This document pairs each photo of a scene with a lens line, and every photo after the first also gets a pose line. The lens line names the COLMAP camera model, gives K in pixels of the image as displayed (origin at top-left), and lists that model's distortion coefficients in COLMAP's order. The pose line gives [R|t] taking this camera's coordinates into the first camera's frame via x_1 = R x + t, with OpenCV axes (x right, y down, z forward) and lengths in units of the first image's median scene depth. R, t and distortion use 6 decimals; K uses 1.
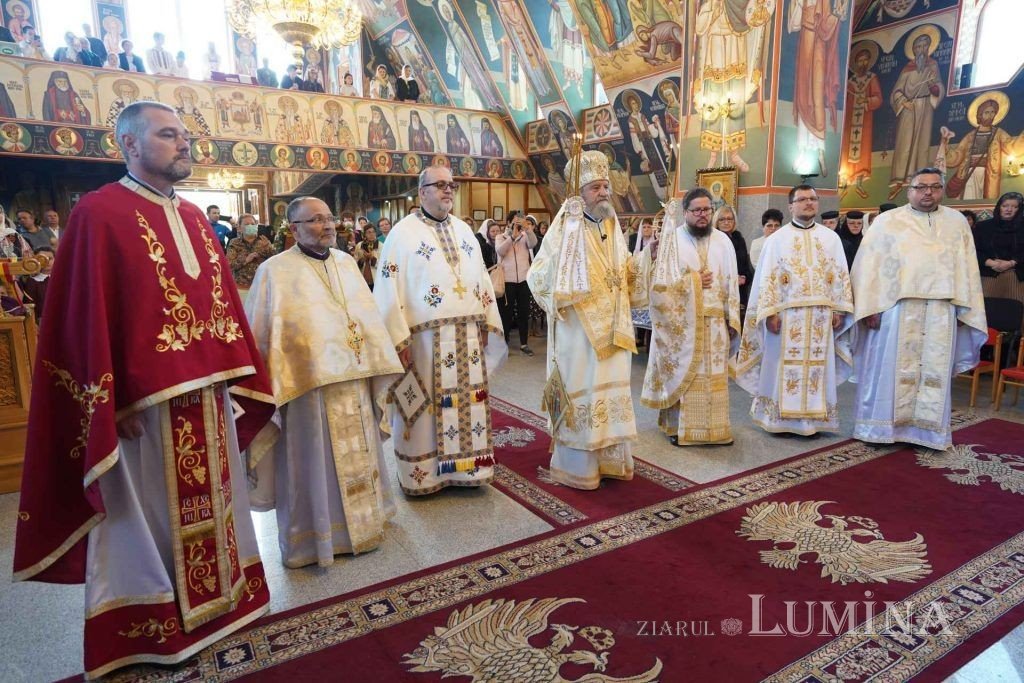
lens RADIAL K [[632.5, 0, 512.0], [0, 632.5, 341.5], [0, 0, 1]] dist [0.000765, 0.002549]
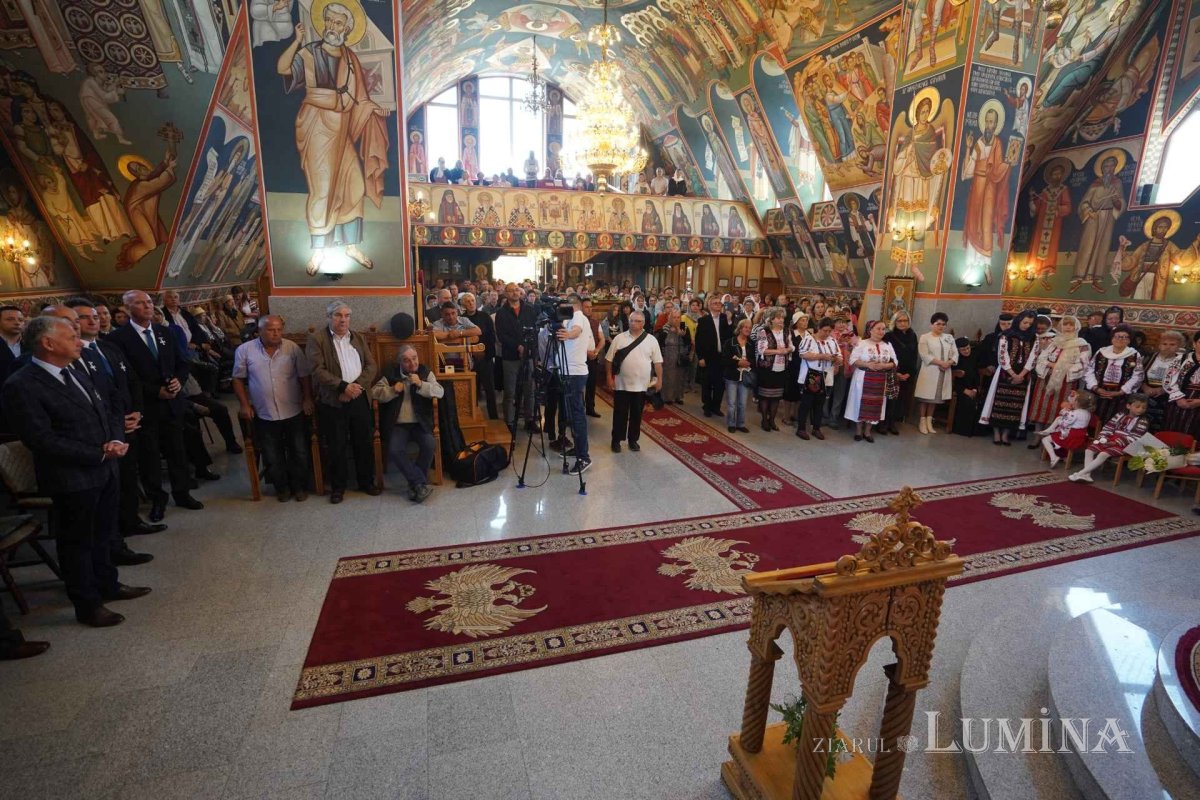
lens RADIAL K [[551.8, 0, 602.7], [0, 551.8, 390.4], [0, 0, 1]] dist [-0.014681, 0.000629]
pose [[0.964223, 0.072420, -0.255009, 0.019571], [-0.061243, 0.996793, 0.051510, -0.036461], [0.257922, -0.034049, 0.965566, -0.209196]]
